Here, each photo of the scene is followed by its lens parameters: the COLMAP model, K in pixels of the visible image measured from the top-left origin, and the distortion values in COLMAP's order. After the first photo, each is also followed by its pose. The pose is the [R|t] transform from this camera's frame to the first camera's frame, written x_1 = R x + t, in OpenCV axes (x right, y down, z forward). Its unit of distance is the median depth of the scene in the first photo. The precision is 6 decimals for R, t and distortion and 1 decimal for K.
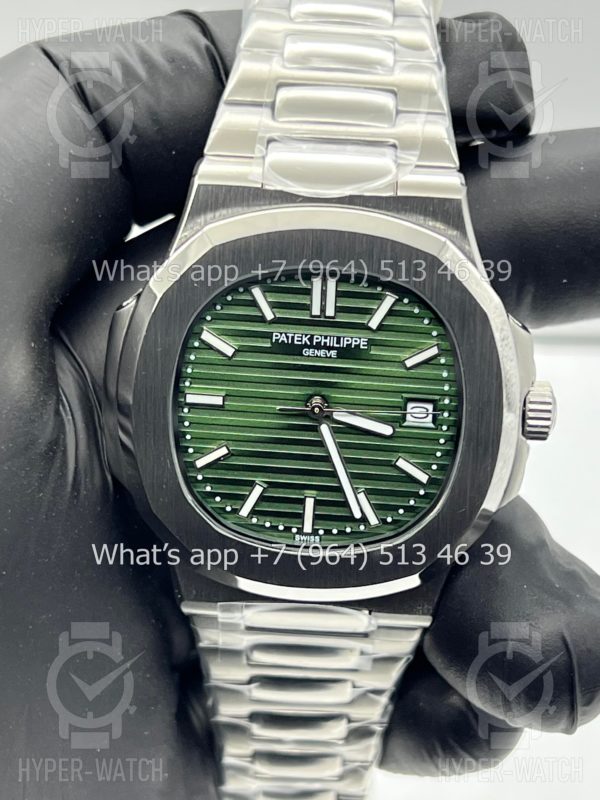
lens RADIAL K [[1807.4, 0, 300.0], [0, 1807.4, 400.0], [0, 0, 1]] dist [0.225694, 0.279231]
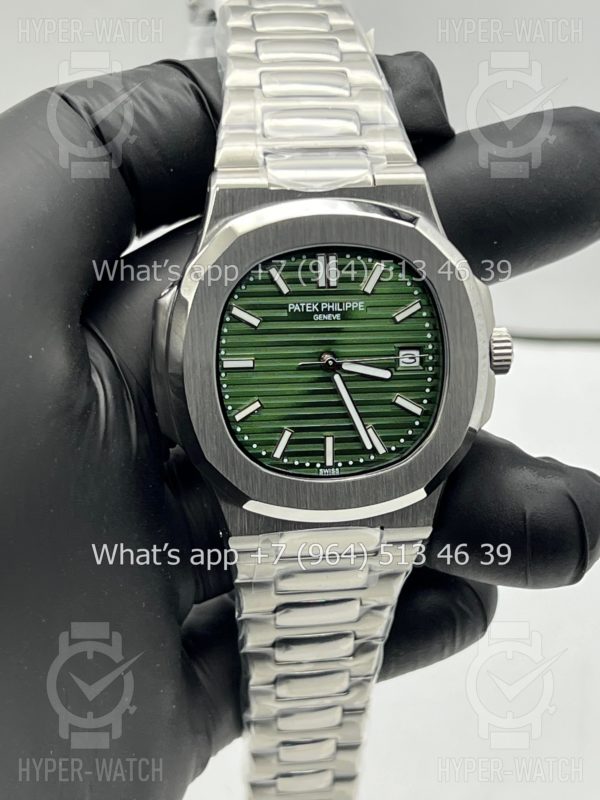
lens RADIAL K [[1807.4, 0, 300.0], [0, 1807.4, 400.0], [0, 0, 1]] dist [0.225694, 0.279231]
pose [[0.980873, -0.099300, 0.167412, -0.218497], [0.112707, 0.990975, -0.072560, 0.117013], [-0.158696, 0.090041, 0.983213, -0.206685]]
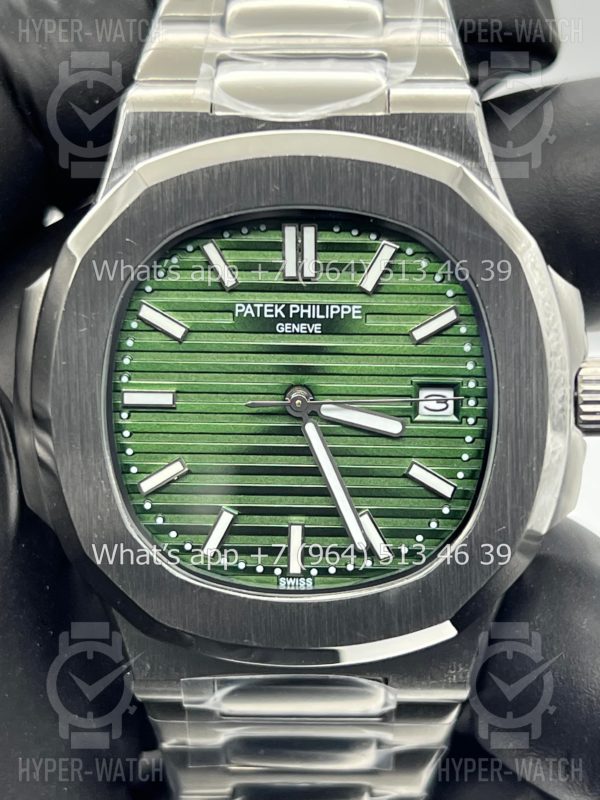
lens RADIAL K [[1807.4, 0, 300.0], [0, 1807.4, 400.0], [0, 0, 1]] dist [0.225694, 0.279231]
pose [[0.998655, -0.051457, -0.006284, 0.014528], [0.050378, 0.991920, -0.116433, 0.090393], [0.012224, 0.115960, 0.993179, 0.256208]]
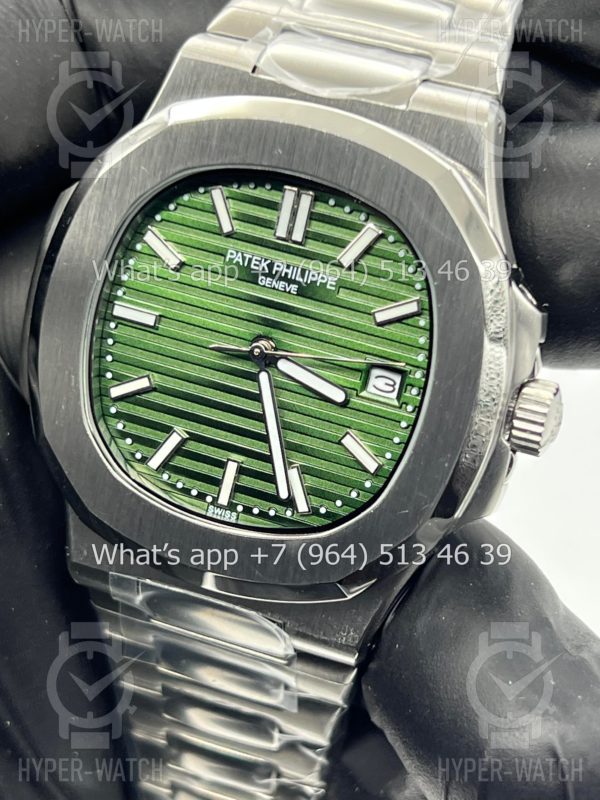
lens RADIAL K [[1807.4, 0, 300.0], [0, 1807.4, 400.0], [0, 0, 1]] dist [0.225694, 0.279231]
pose [[0.950700, 0.199320, -0.237573, 0.221536], [-0.226891, 0.969303, -0.094724, 0.097749], [0.211400, 0.143957, 0.966740, 0.224901]]
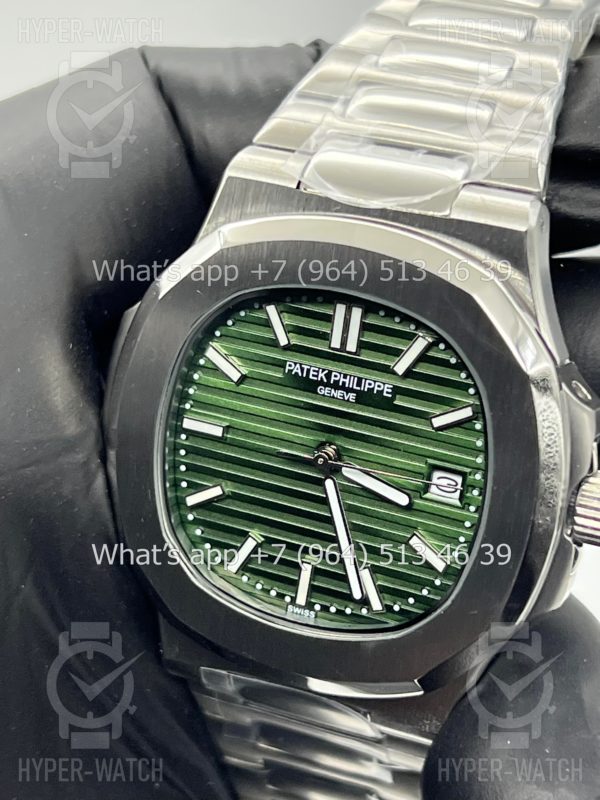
lens RADIAL K [[1807.4, 0, 300.0], [0, 1807.4, 400.0], [0, 0, 1]] dist [0.225694, 0.279231]
pose [[0.940257, 0.152110, -0.304596, 0.247503], [-0.158810, 0.987305, 0.002812, -0.022706], [0.301157, 0.045729, 0.952478, 0.200356]]
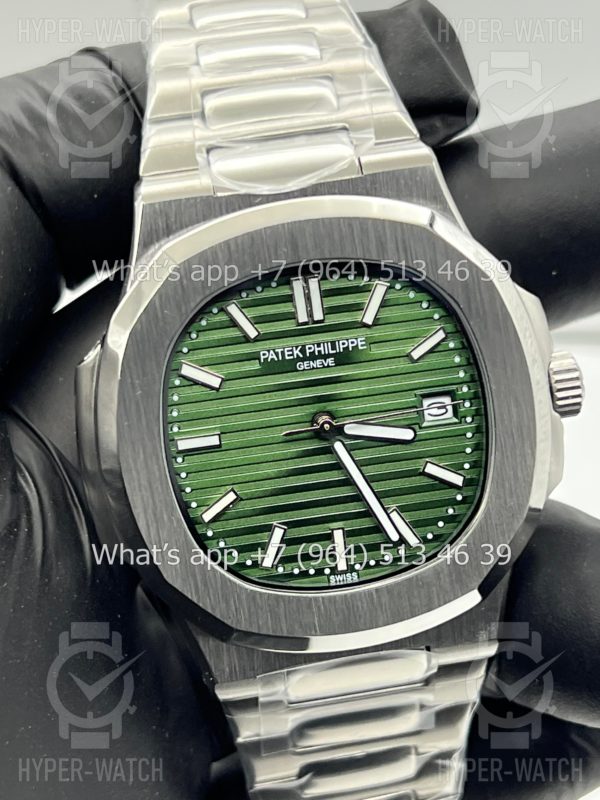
lens RADIAL K [[1807.4, 0, 300.0], [0, 1807.4, 400.0], [0, 0, 1]] dist [0.225694, 0.279231]
pose [[0.973797, -0.200844, 0.106682, -0.094039], [0.212996, 0.969860, -0.118338, 0.093775], [-0.079699, 0.137960, 0.987226, 0.126739]]
